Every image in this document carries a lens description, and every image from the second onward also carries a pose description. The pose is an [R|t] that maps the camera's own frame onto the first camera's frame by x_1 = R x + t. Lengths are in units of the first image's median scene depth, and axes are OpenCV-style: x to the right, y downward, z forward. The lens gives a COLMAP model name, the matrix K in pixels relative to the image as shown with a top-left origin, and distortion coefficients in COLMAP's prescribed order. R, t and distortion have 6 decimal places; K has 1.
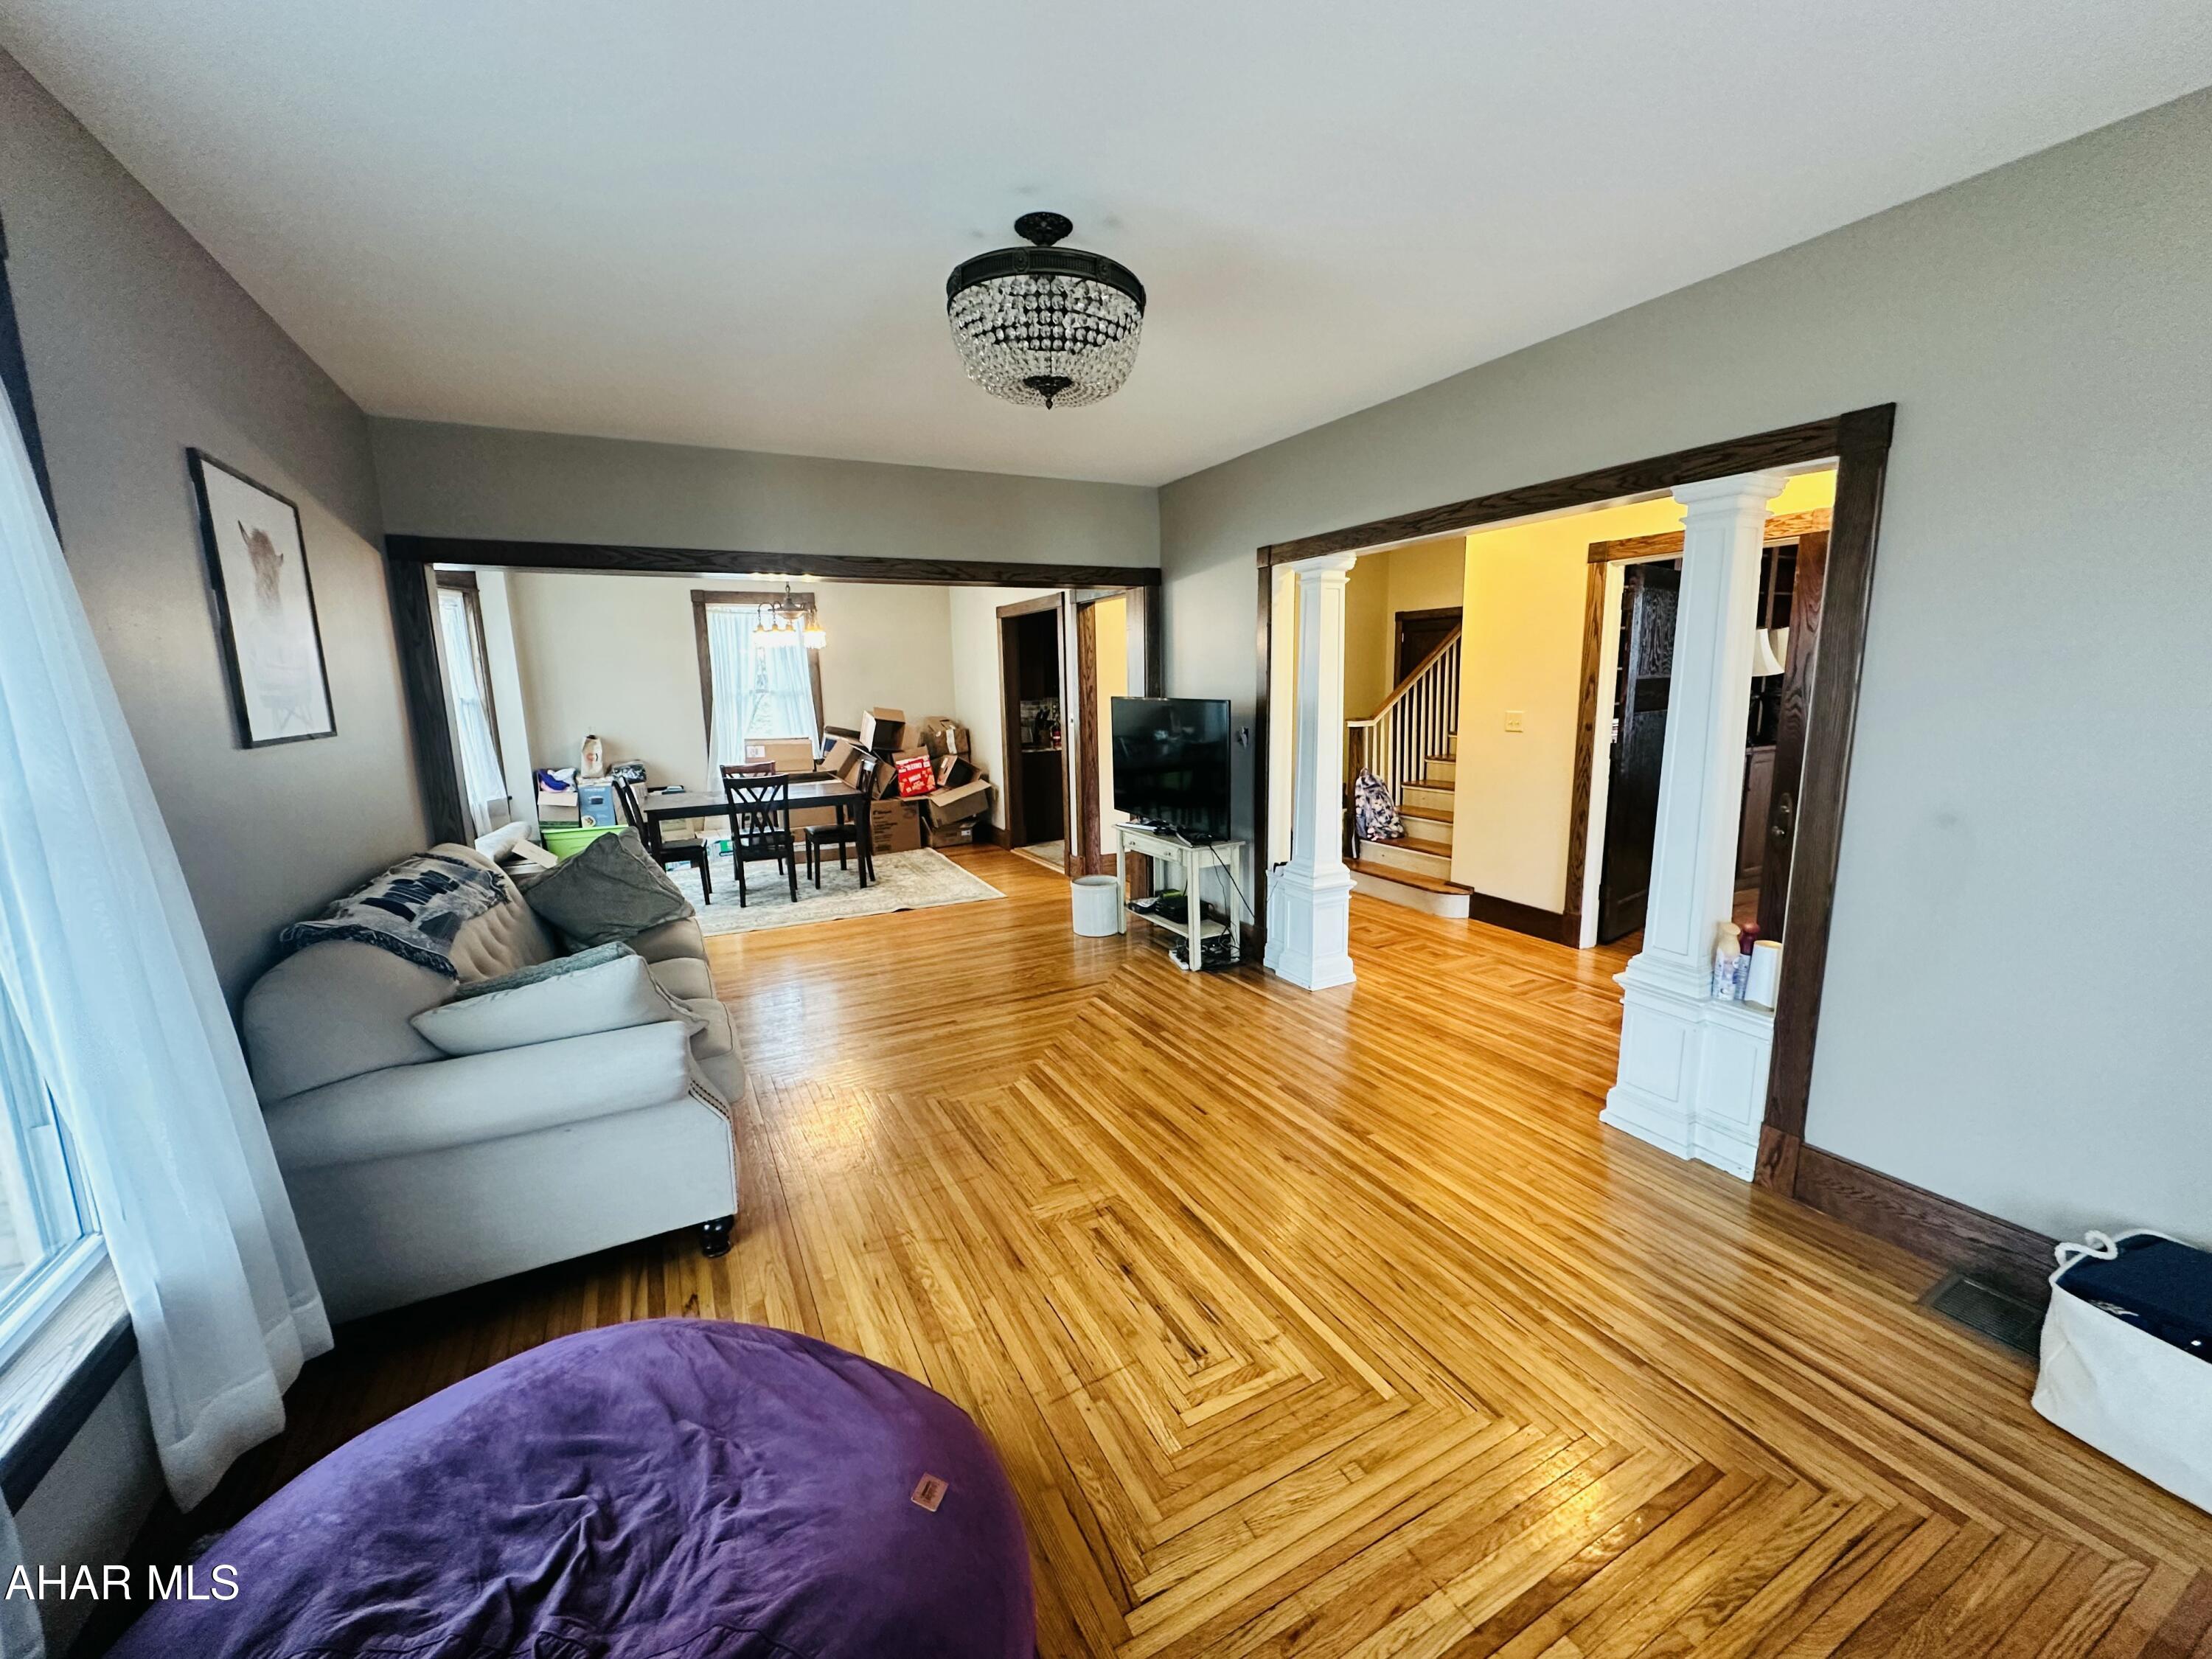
lens RADIAL K [[879.1, 0, 1106.0], [0, 879.1, 829.5], [0, 0, 1]] dist [0.000037, 0.000303]
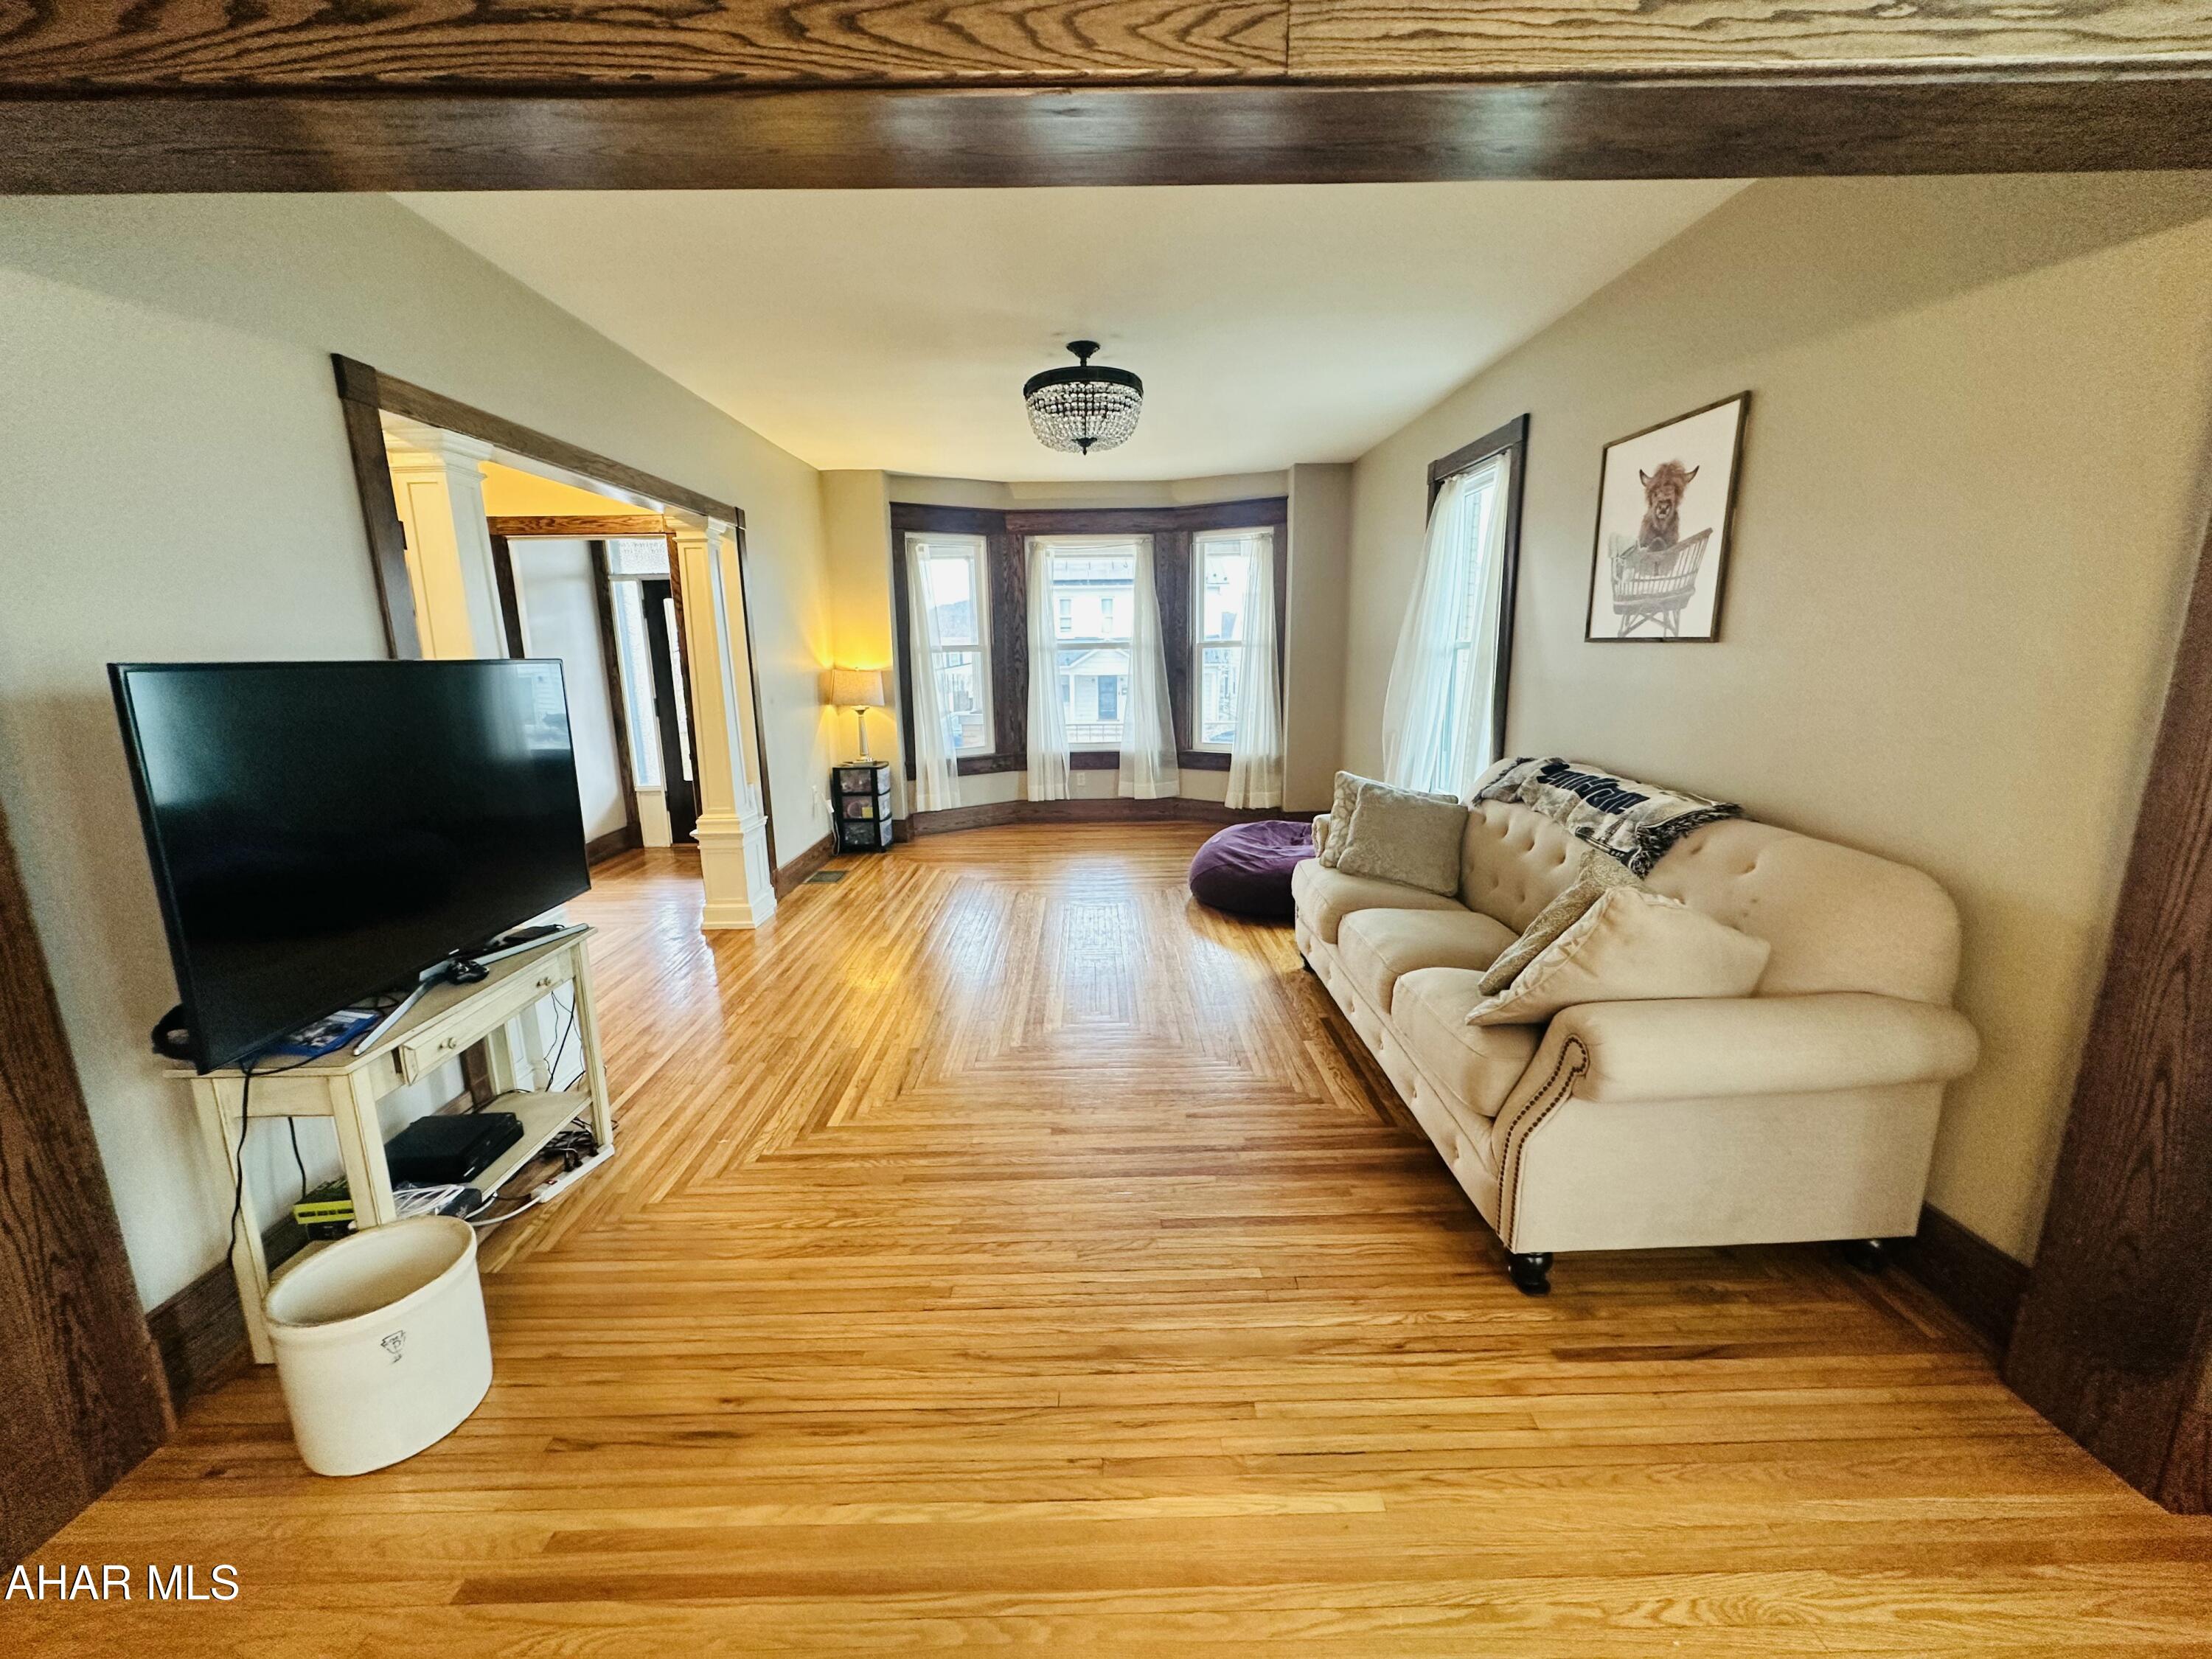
lens RADIAL K [[879.1, 0, 1106.0], [0, 879.1, 829.5], [0, 0, 1]] dist [0.000037, 0.000303]
pose [[-0.894087, -0.056922, 0.444262, -0.714974], [0.110823, 0.932934, 0.342568, -0.312310], [-0.433967, 0.355520, -0.827815, 2.124044]]
